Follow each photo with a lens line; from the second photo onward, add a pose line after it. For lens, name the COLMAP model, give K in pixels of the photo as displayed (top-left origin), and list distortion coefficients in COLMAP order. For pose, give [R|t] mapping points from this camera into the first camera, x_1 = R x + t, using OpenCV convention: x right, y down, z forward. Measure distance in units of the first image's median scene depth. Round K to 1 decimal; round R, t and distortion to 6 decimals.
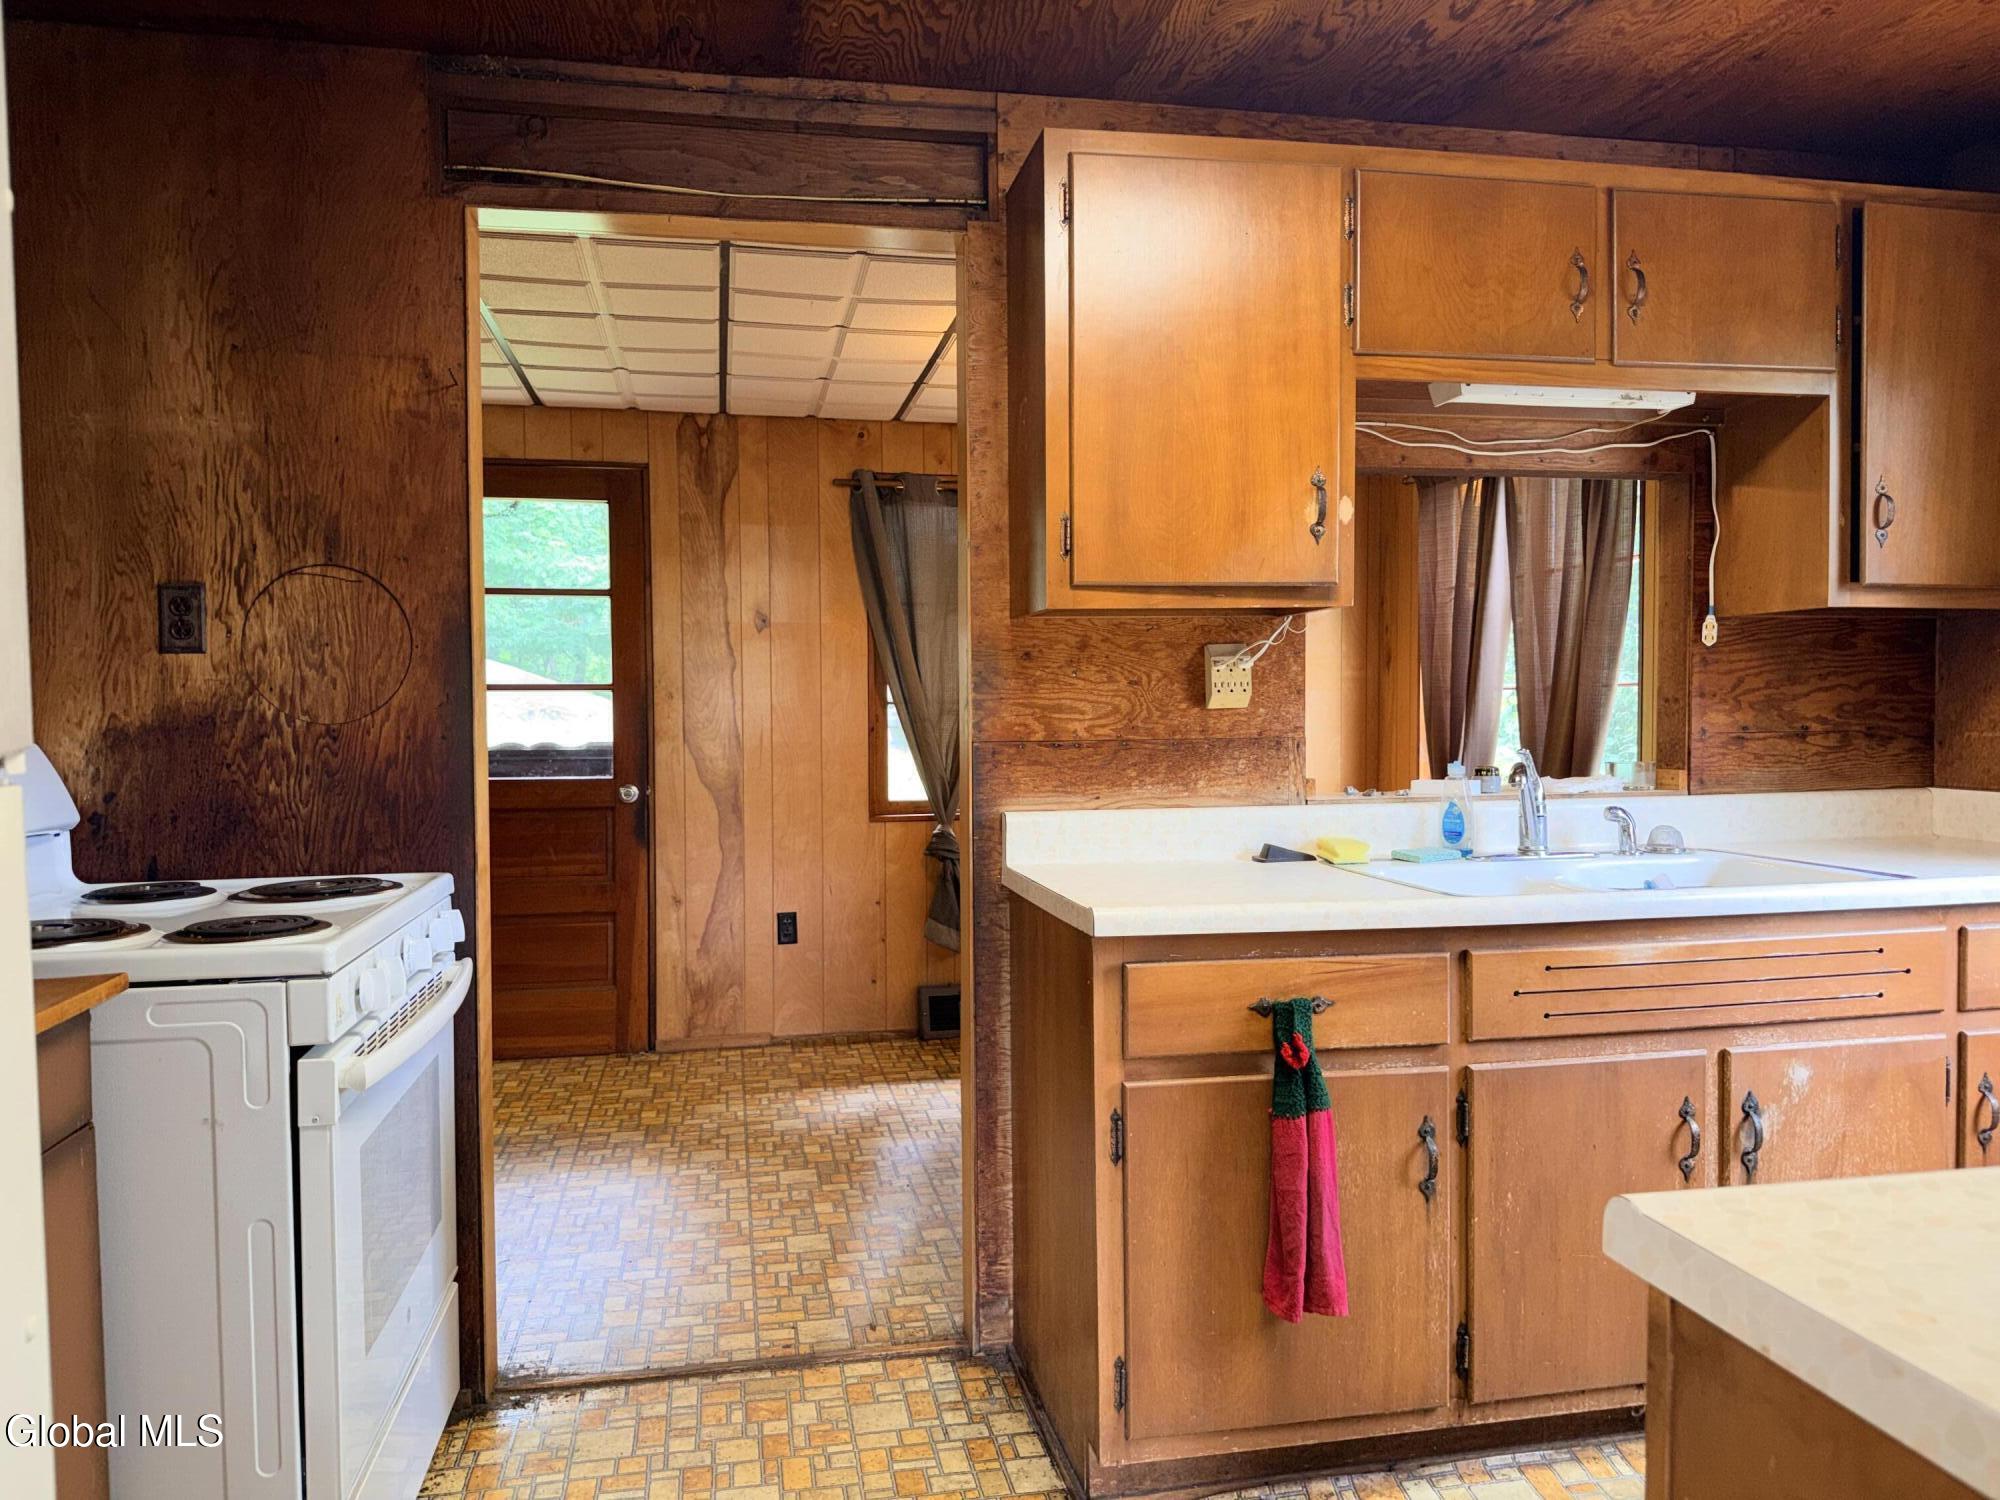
lens RADIAL K [[1400.7, 0, 1000.0], [0, 1400.7, 750.0], [0, 0, 1]] dist [0.112752, -0.166483]
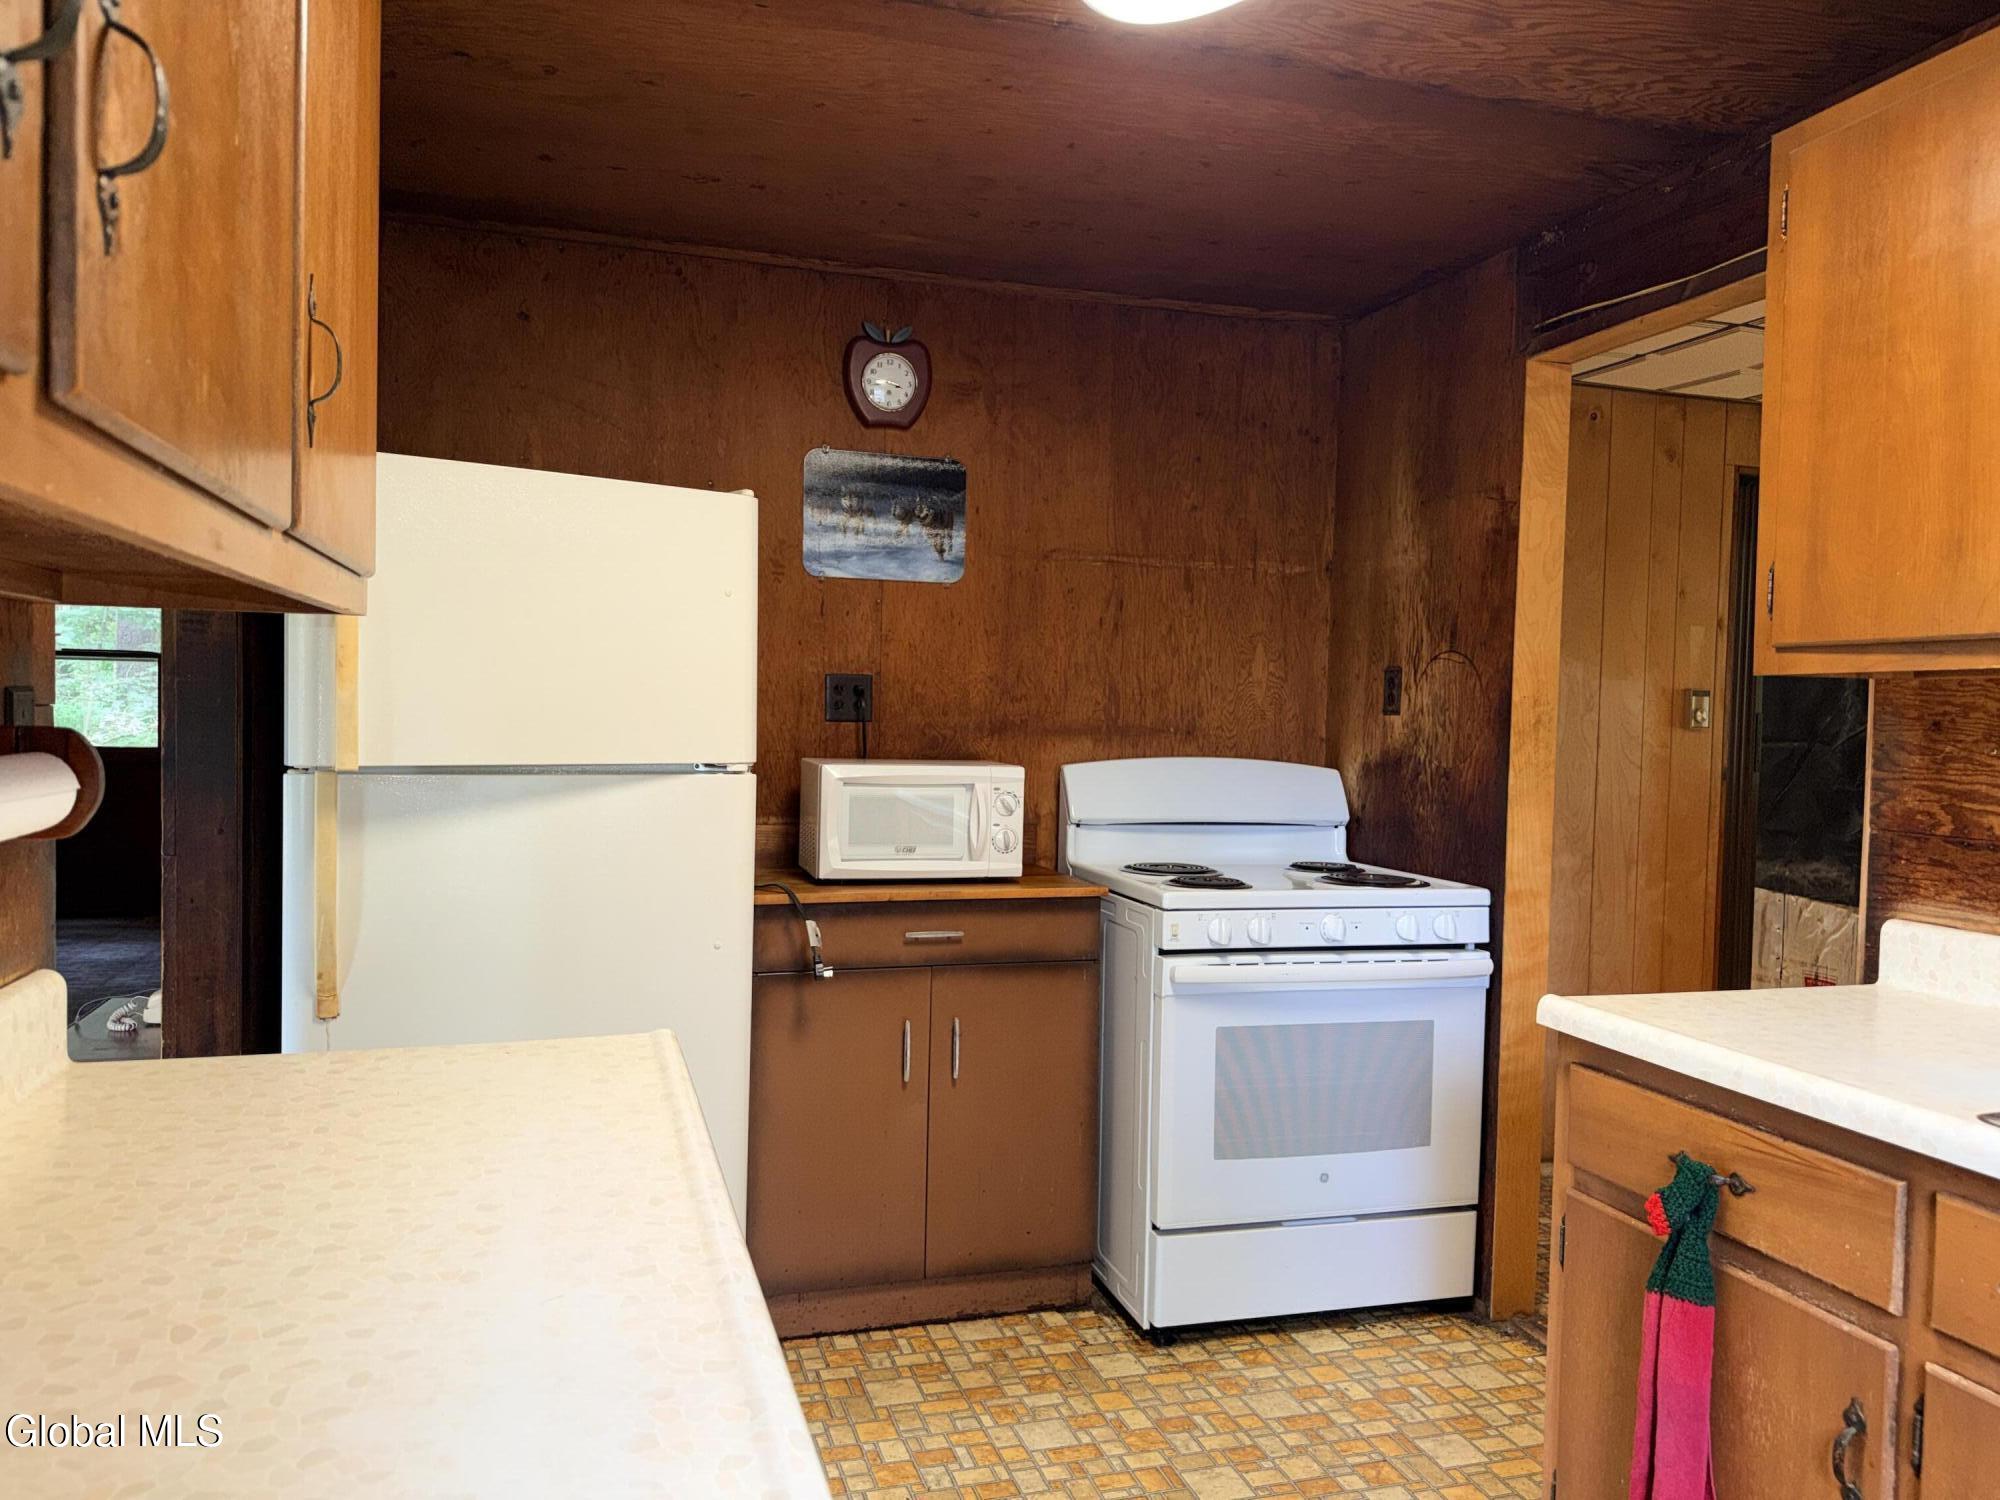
lens RADIAL K [[1421.2, 0, 1000.0], [0, 1421.2, 750.0], [0, 0, 1]] dist [-0.000818, -0.007003]
pose [[0.098467, 0.038523, -0.994394, 0.847313], [-0.056716, 0.997843, 0.033040, -0.056195], [0.993523, 0.053145, 0.100439, 0.441953]]
